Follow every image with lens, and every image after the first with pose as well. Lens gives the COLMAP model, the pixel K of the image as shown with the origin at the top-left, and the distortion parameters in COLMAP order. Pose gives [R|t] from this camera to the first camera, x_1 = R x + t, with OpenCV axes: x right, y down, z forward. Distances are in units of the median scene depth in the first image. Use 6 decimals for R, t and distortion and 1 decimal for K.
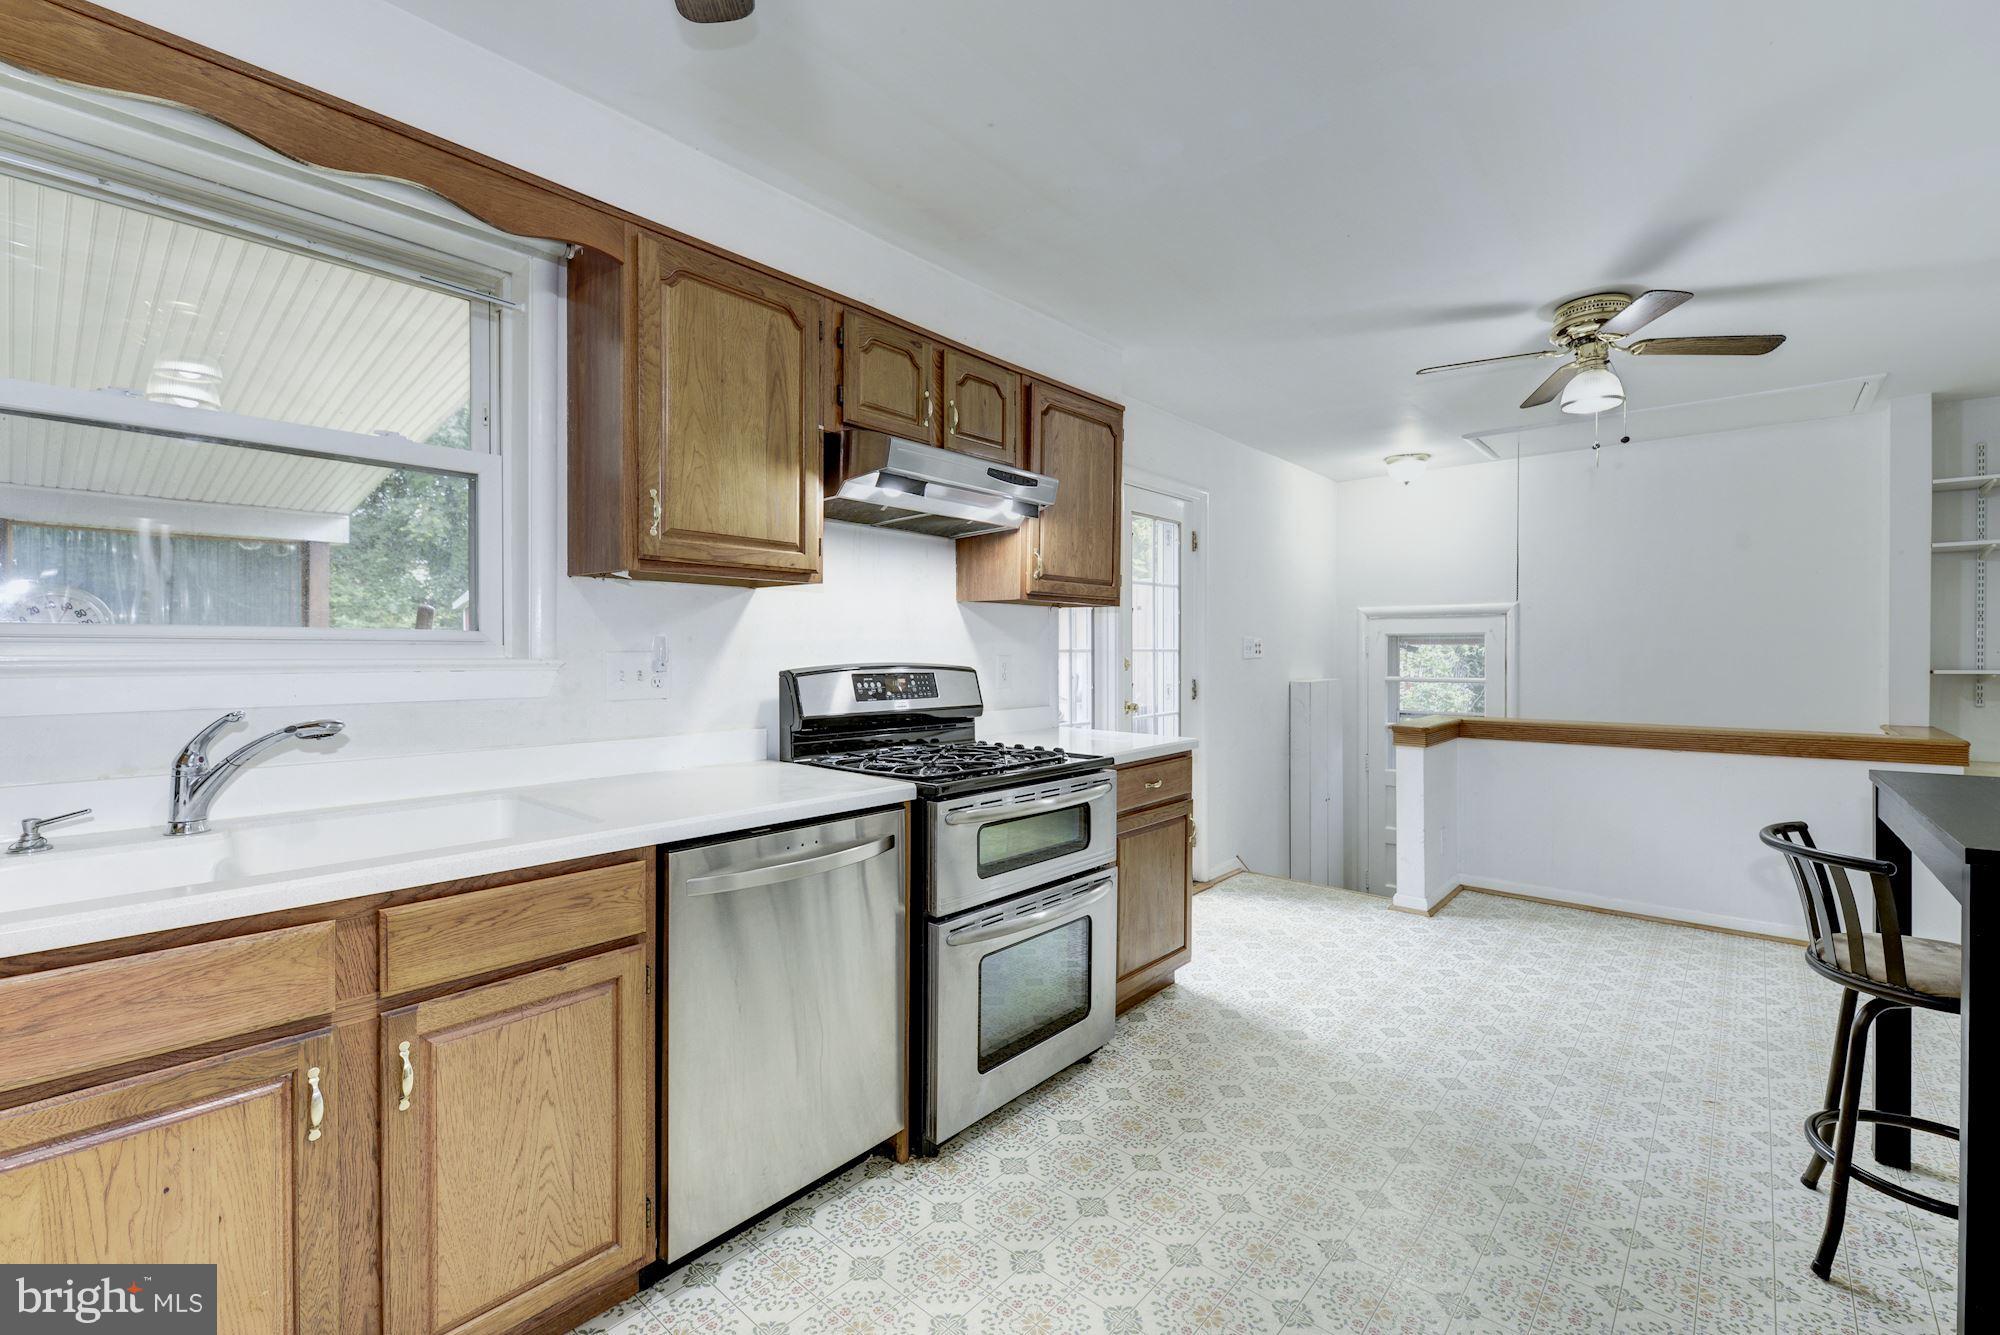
lens RADIAL K [[858.6, 0, 1004.9], [0, 858.6, 657.5], [0, 0, 1]] dist [0.021672, -0.018985]
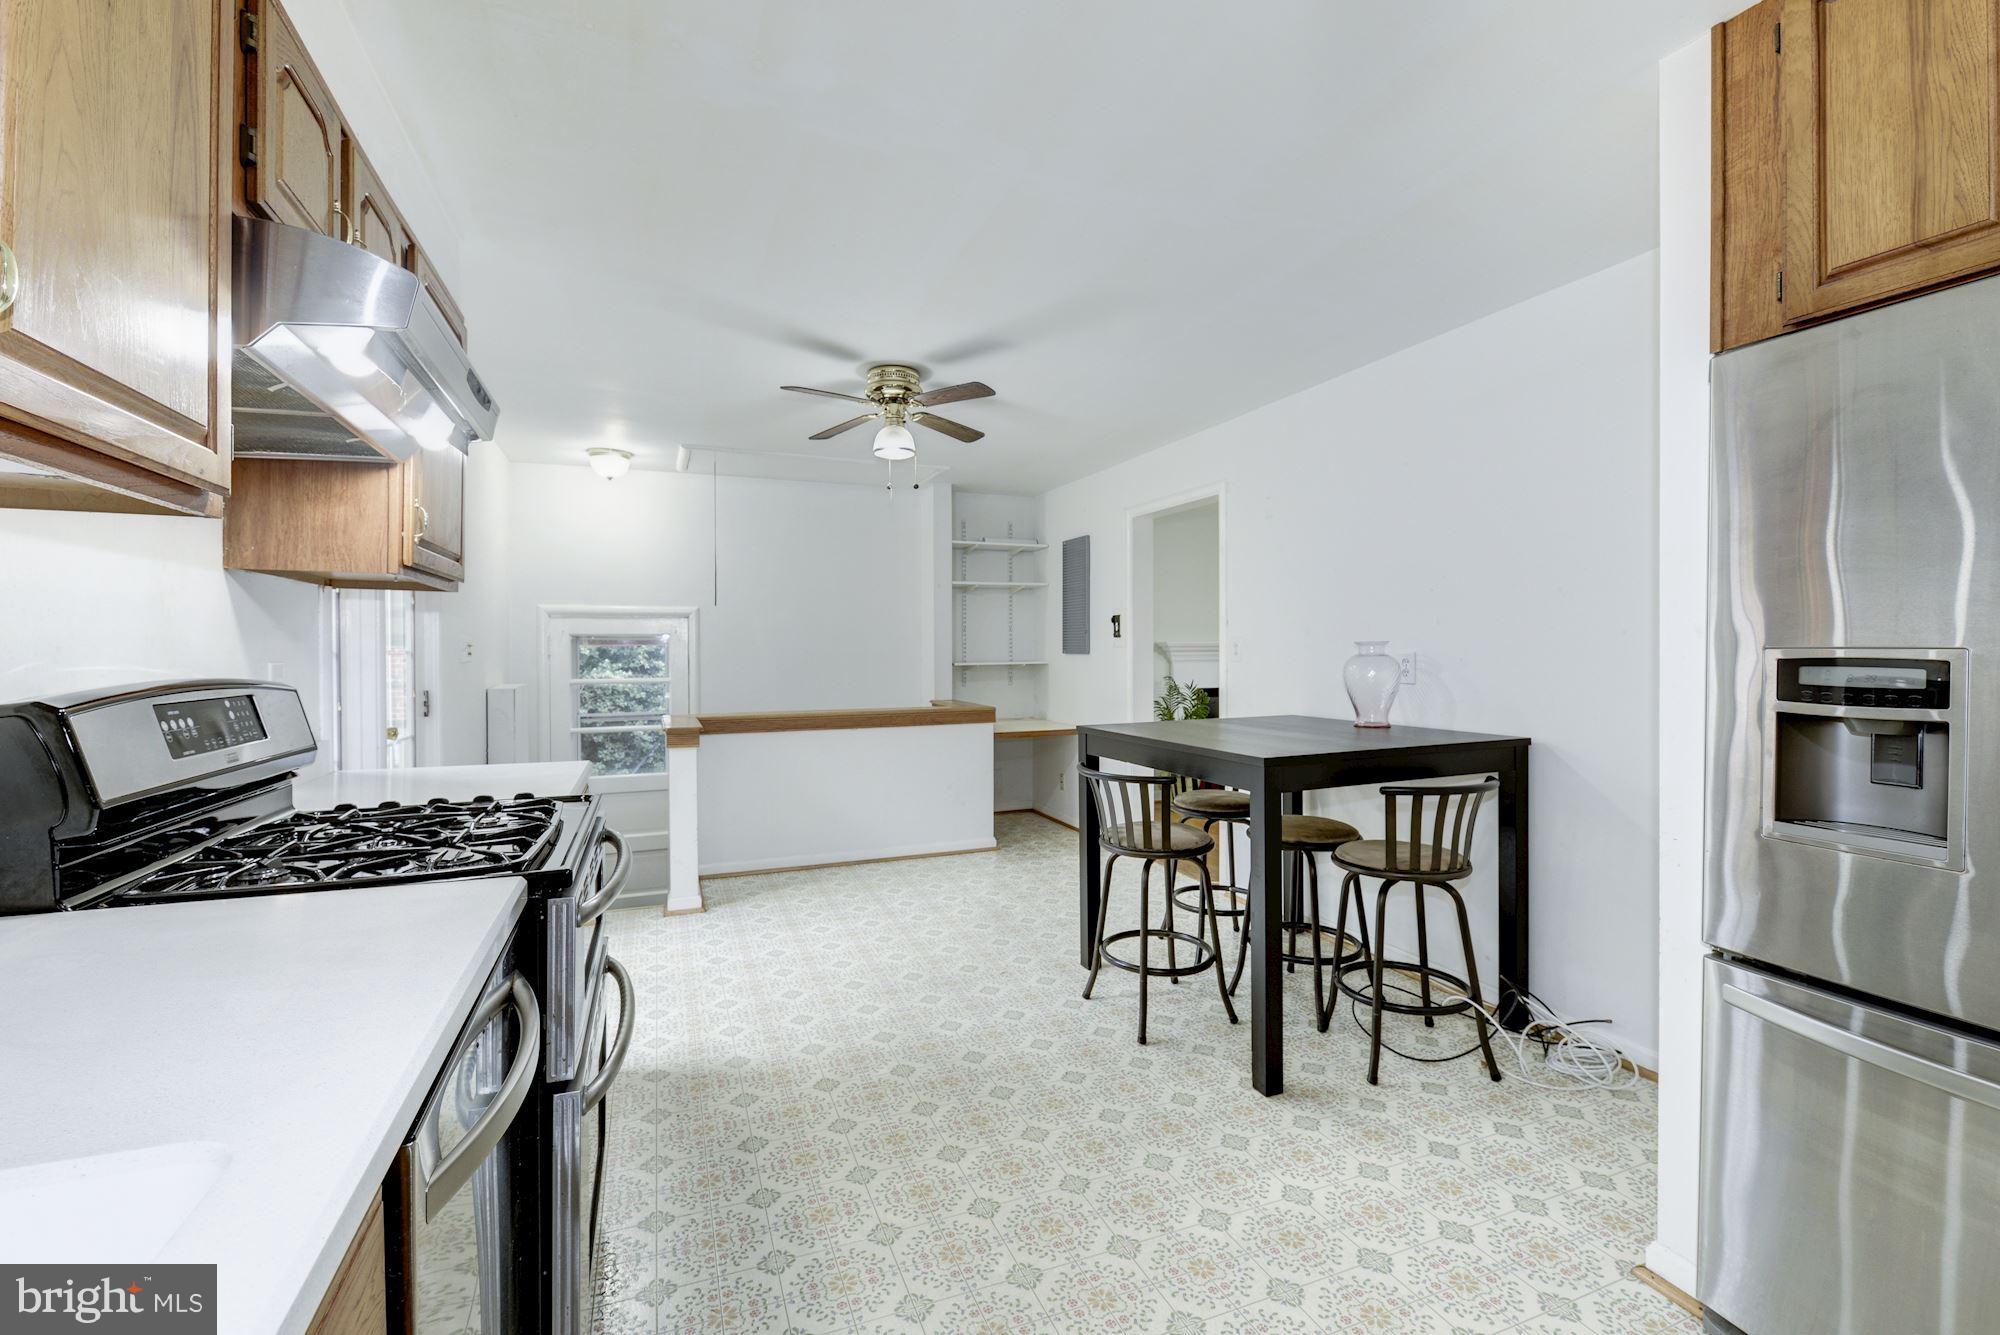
lens RADIAL K [[856.2, 0, 1004.4], [0, 856.2, 646.3], [0, 0, 1]] dist [-0.000106, -0.006270]
pose [[0.443351, 0.001535, 0.896347, -0.349591], [0.011105, 0.999912, -0.007205, -0.003607], [-0.896279, 0.013148, 0.443295, 0.307823]]
